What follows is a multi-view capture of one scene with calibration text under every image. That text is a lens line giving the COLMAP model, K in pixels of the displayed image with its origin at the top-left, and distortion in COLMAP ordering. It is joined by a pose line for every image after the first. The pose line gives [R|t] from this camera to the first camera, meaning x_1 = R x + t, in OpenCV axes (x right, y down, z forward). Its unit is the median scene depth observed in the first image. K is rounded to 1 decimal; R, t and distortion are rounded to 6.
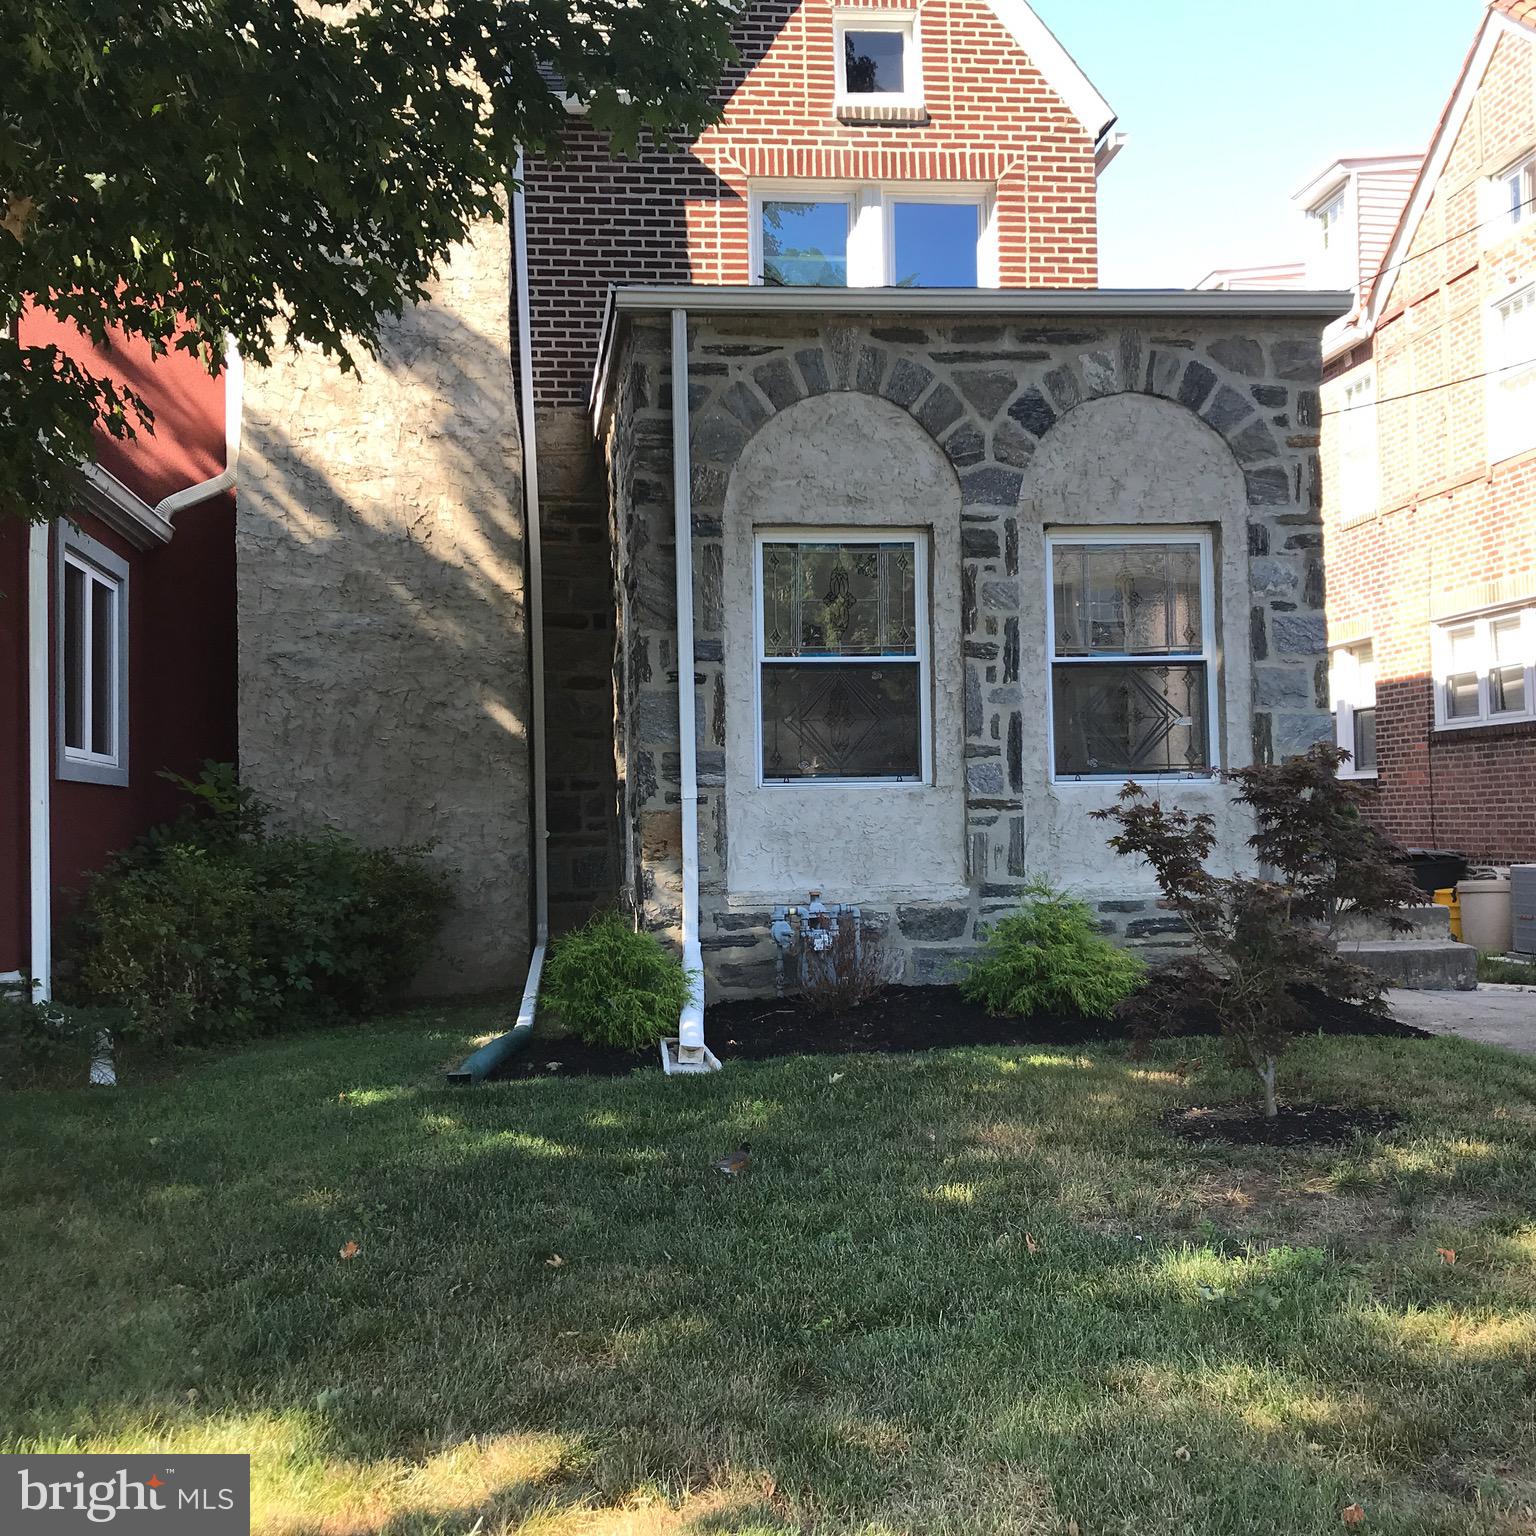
lens RADIAL K [[1684.2, 0, 730.9], [0, 1684.2, 762.6], [0, 0, 1]] dist [0.128115, -0.337590]
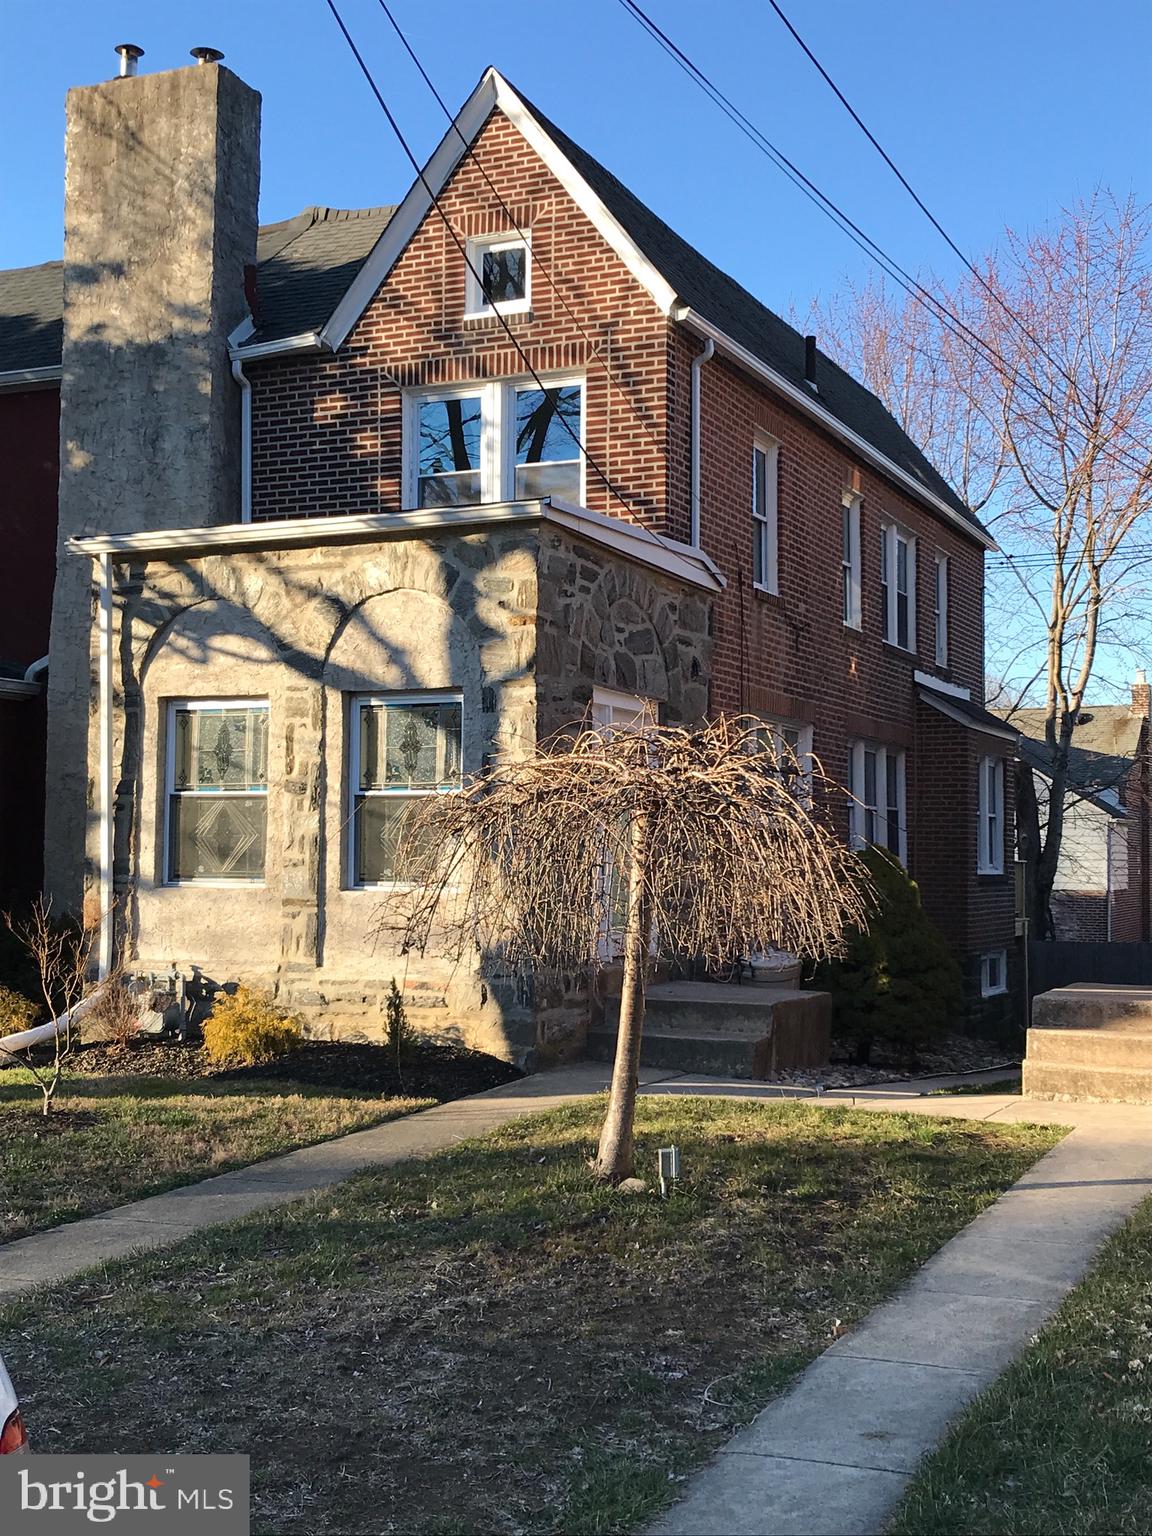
lens RADIAL K [[1916.3, 0, 499.0], [0, 1916.3, 772.6], [0, 0, 1]] dist [0.193326, -0.538427]
pose [[0.837897, 0.002016, -0.545825, 0.917562], [-0.009131, 0.999905, -0.010323, -0.052379], [0.545752, 0.013633, 0.837836, -0.154909]]
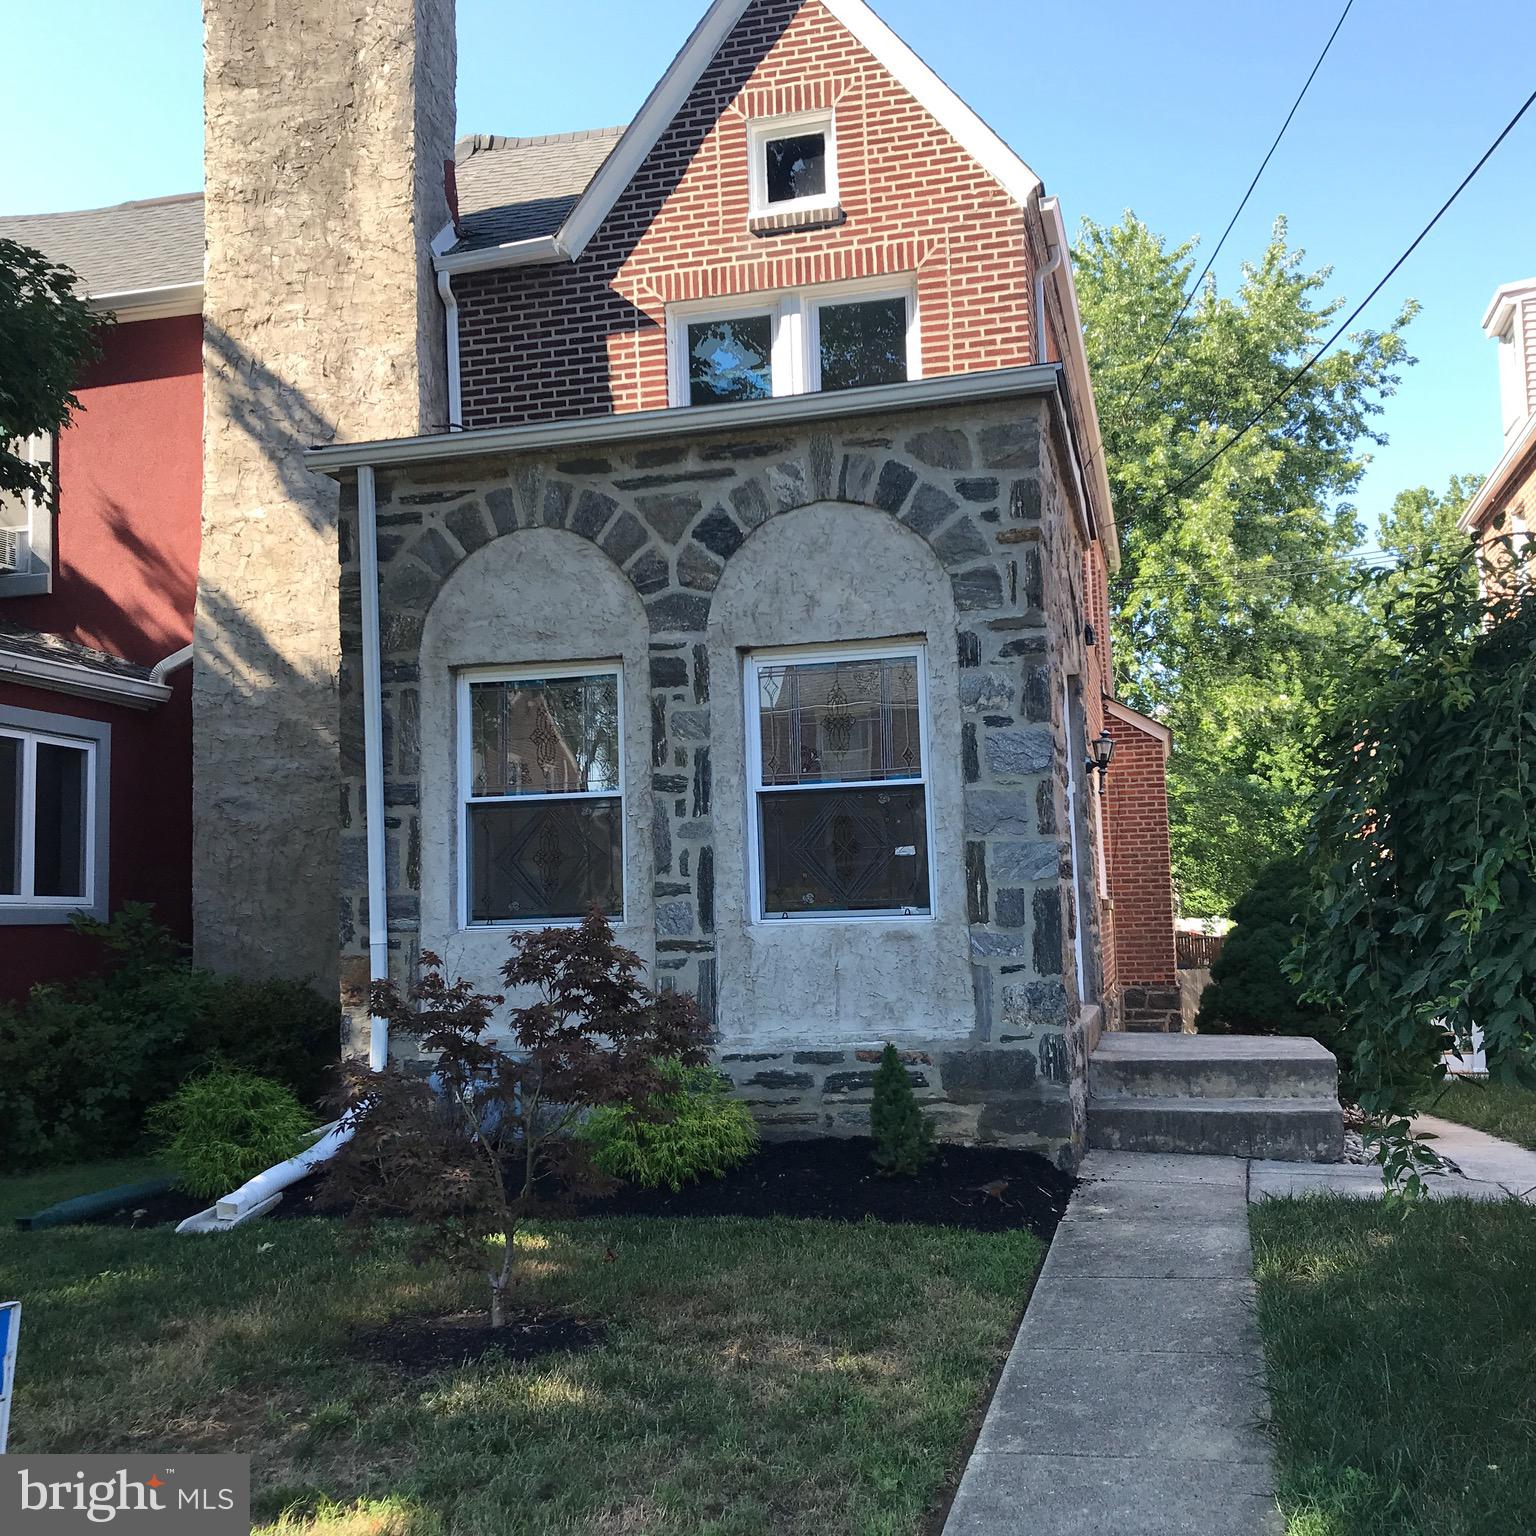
lens RADIAL K [[1684.2, 0, 730.9], [0, 1684.2, 762.6], [0, 0, 1]] dist [0.128115, -0.337590]
pose [[0.930832, -0.040895, -0.363151, 0.432747], [0.023005, 0.998305, -0.053454, -0.021852], [0.364722, 0.041403, 0.930196, 0.104598]]
